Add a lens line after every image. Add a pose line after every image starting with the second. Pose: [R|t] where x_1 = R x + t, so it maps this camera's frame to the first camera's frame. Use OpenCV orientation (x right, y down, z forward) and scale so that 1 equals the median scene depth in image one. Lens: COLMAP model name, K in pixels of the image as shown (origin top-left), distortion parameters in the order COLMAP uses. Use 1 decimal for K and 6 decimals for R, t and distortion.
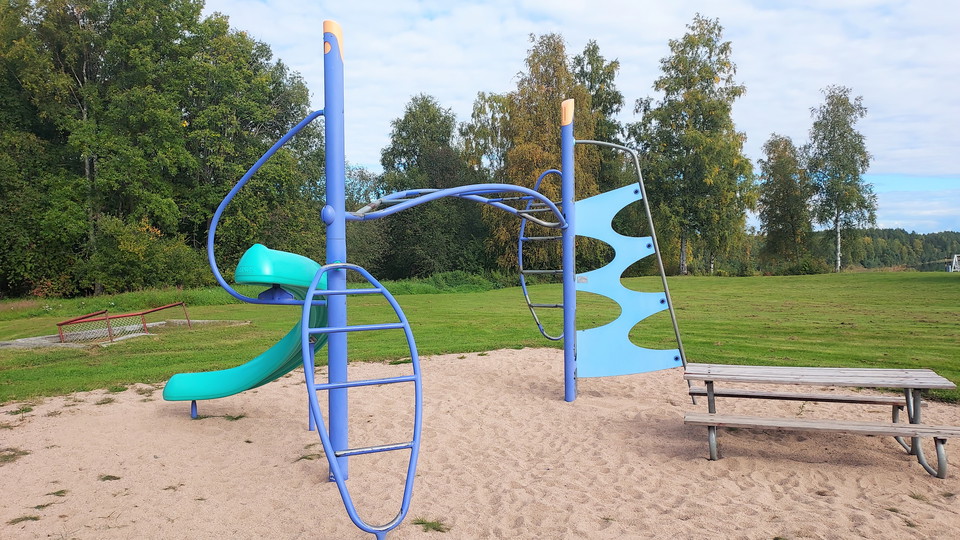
lens RADIAL K [[706.4, 0, 474.7], [0, 706.4, 270.0], [0, 0, 1]] dist [0.092566, -0.084081]
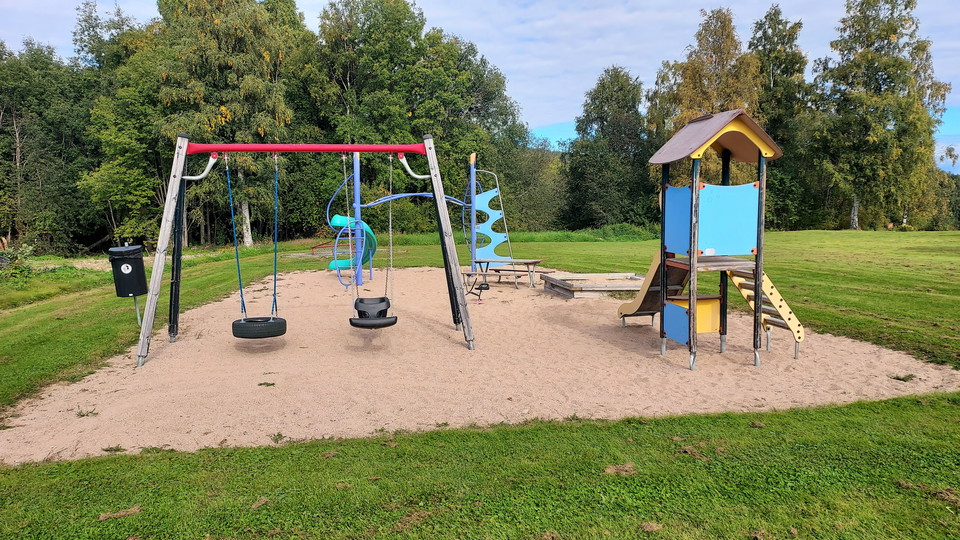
lens RADIAL K [[706.4, 0, 474.7], [0, 706.4, 270.0], [0, 0, 1]] dist [0.092566, -0.084081]
pose [[0.938022, 0.034229, -0.344881, 0.141548], [-0.010509, 0.997462, 0.070415, -0.001674], [0.346416, -0.062426, 0.936002, -0.185490]]
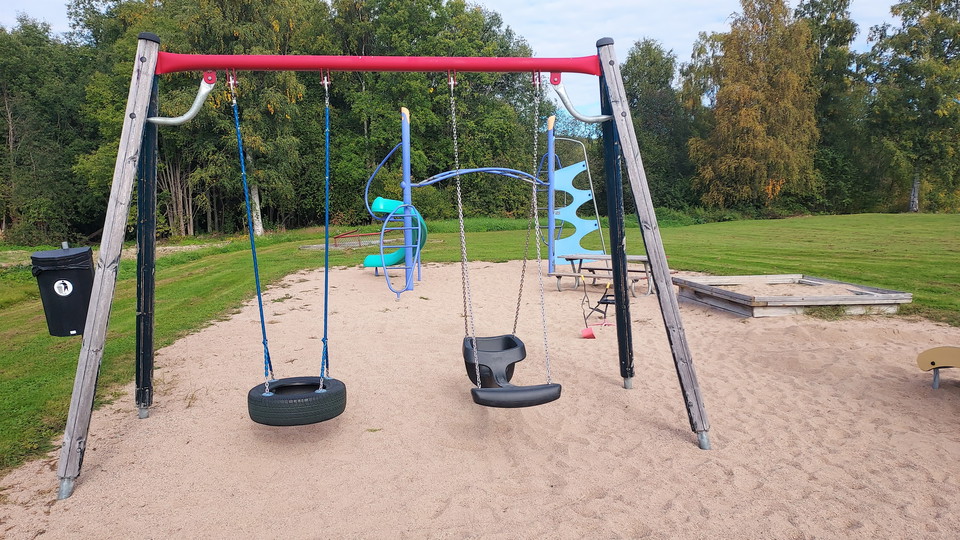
lens RADIAL K [[702.8, 0, 473.7], [0, 702.8, 273.9], [0, 0, 1]] dist [0.076771, -0.044179]
pose [[0.934570, 0.038762, -0.353661, 0.087852], [-0.004780, 0.995325, 0.096460, -0.000601], [0.355747, -0.088458, 0.930387, -0.120219]]
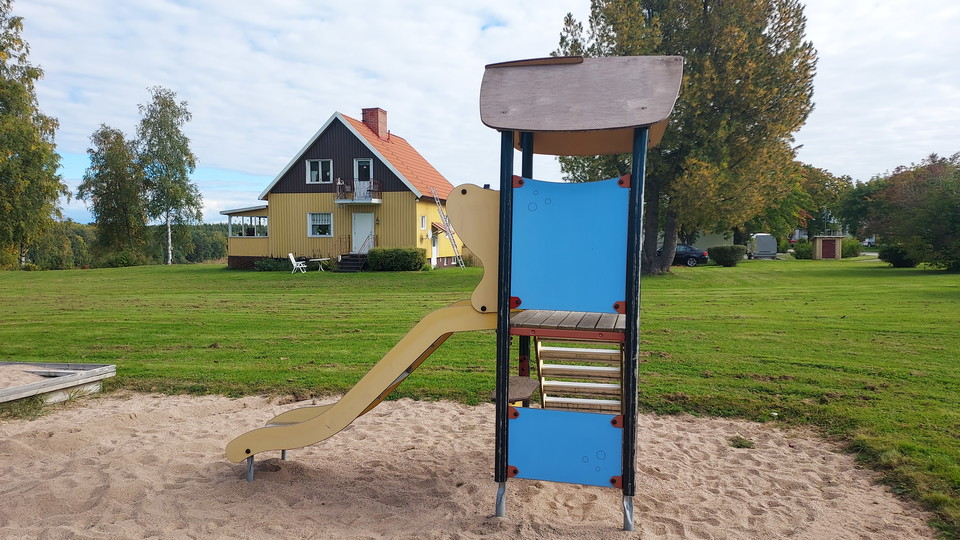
lens RADIAL K [[702.8, 0, 473.7], [0, 702.8, 273.9], [0, 0, 1]] dist [0.076771, -0.044179]
pose [[0.683389, -0.021083, 0.729750, 0.067722], [0.009539, 0.999755, 0.019951, -0.000031], [-0.729992, -0.006673, 0.683423, -0.066420]]
